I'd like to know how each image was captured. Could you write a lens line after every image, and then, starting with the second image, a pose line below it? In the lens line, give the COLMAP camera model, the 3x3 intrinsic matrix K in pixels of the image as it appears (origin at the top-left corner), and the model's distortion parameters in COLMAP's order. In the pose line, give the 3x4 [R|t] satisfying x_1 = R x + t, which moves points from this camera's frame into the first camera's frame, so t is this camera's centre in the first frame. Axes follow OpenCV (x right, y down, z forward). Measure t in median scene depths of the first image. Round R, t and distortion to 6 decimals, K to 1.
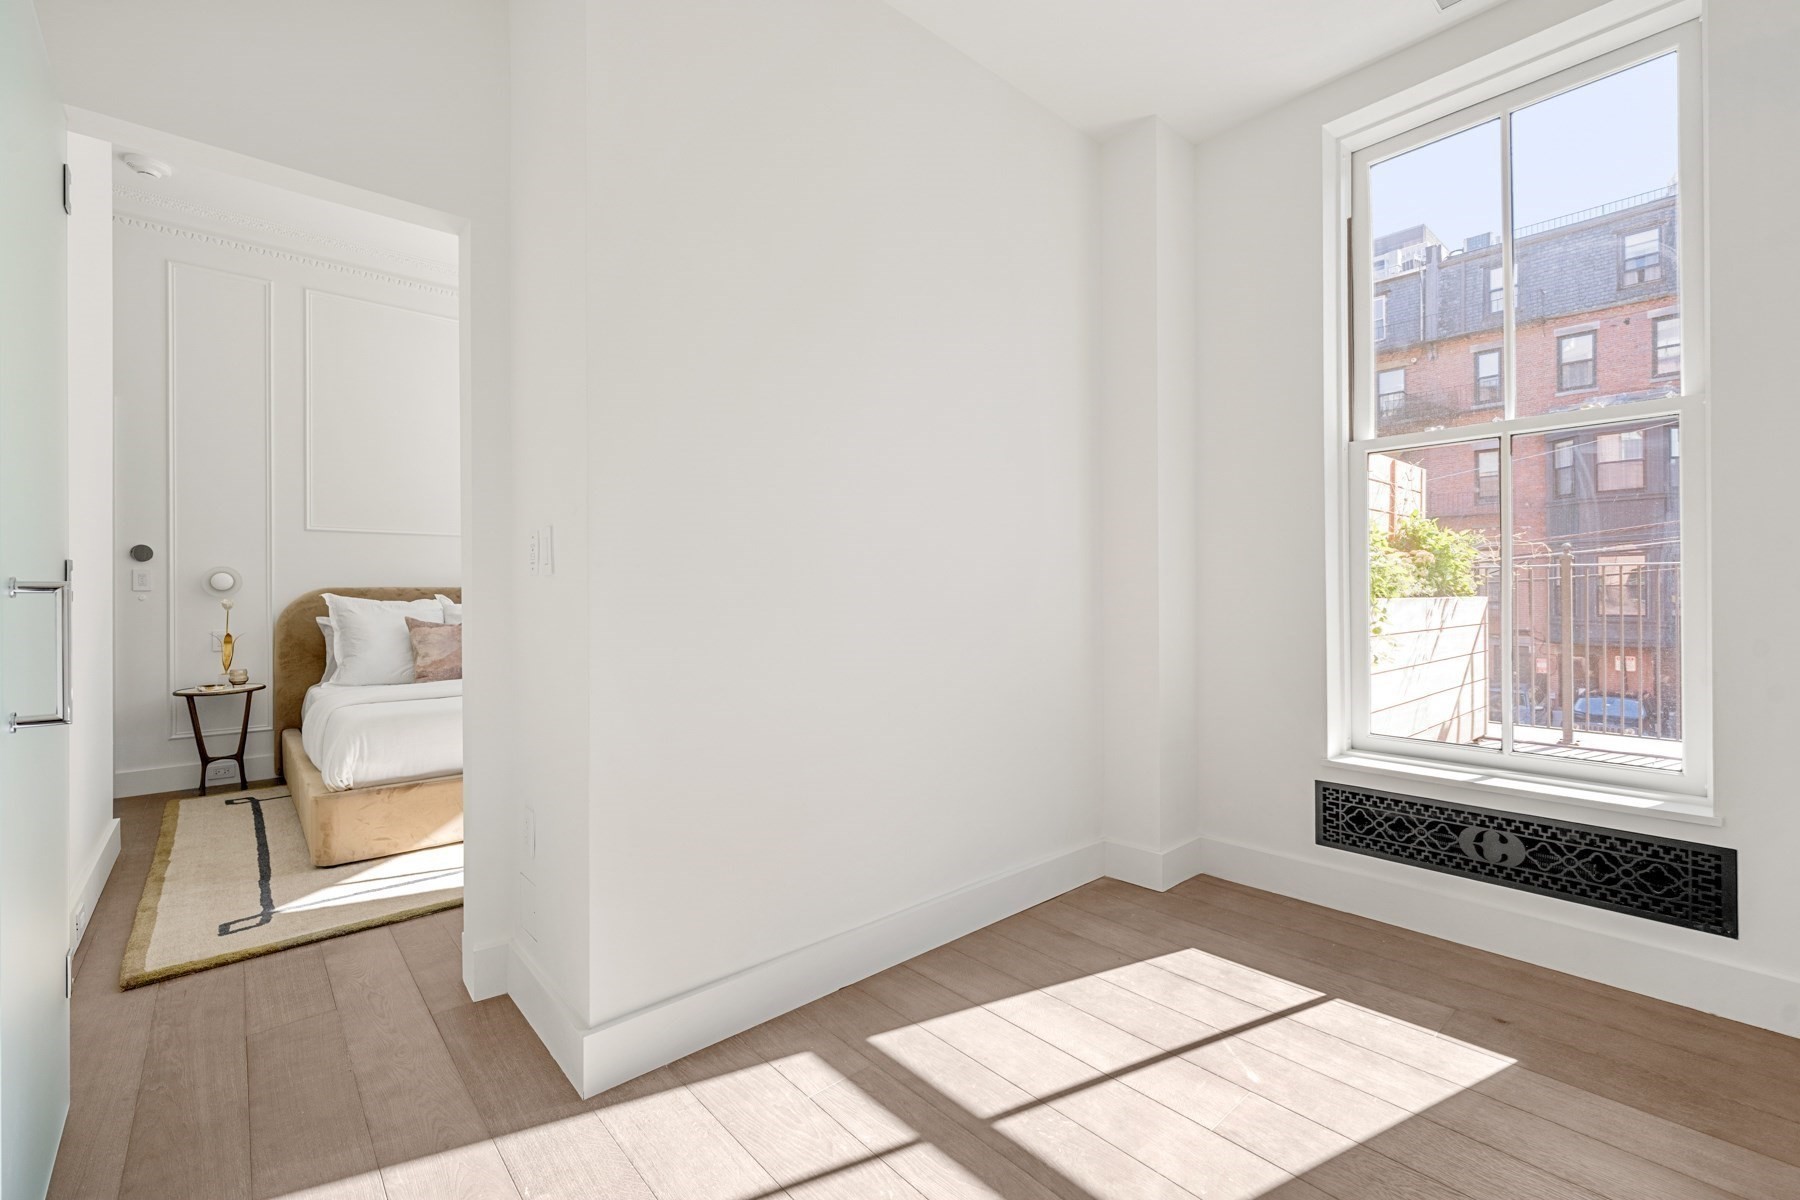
lens RADIAL K [[755.2, 0, 892.5], [0, 755.2, 592.0], [0, 0, 1]] dist [-0.004543, 0.000059]
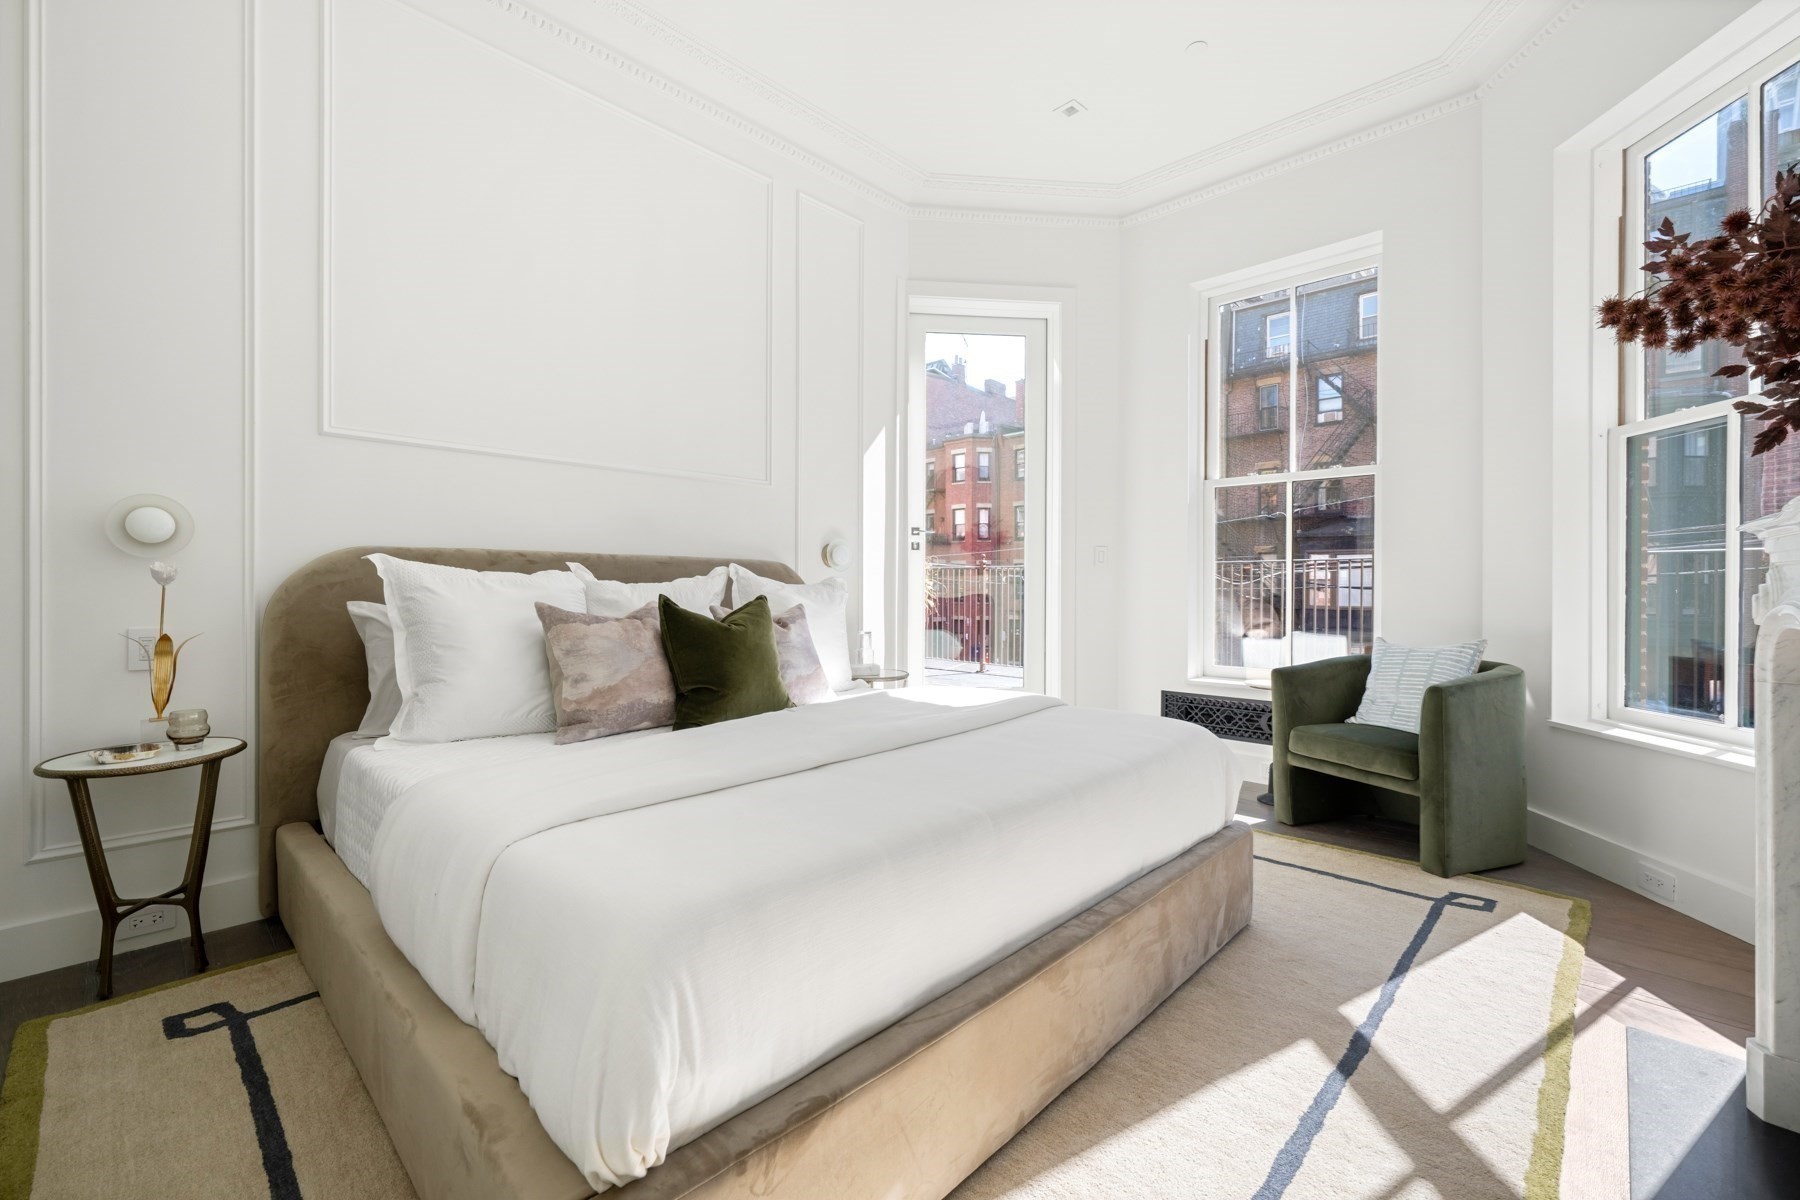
lens RADIAL K [[755.2, 0, 912.7], [0, 755.2, 588.4], [0, 0, 1]] dist [-0.004543, 0.000059]
pose [[0.996184, 0.010419, 0.086649, -0.444883], [-0.010984, 0.999921, 0.006053, 0.017517], [-0.086579, -0.006982, 0.996221, 0.477311]]
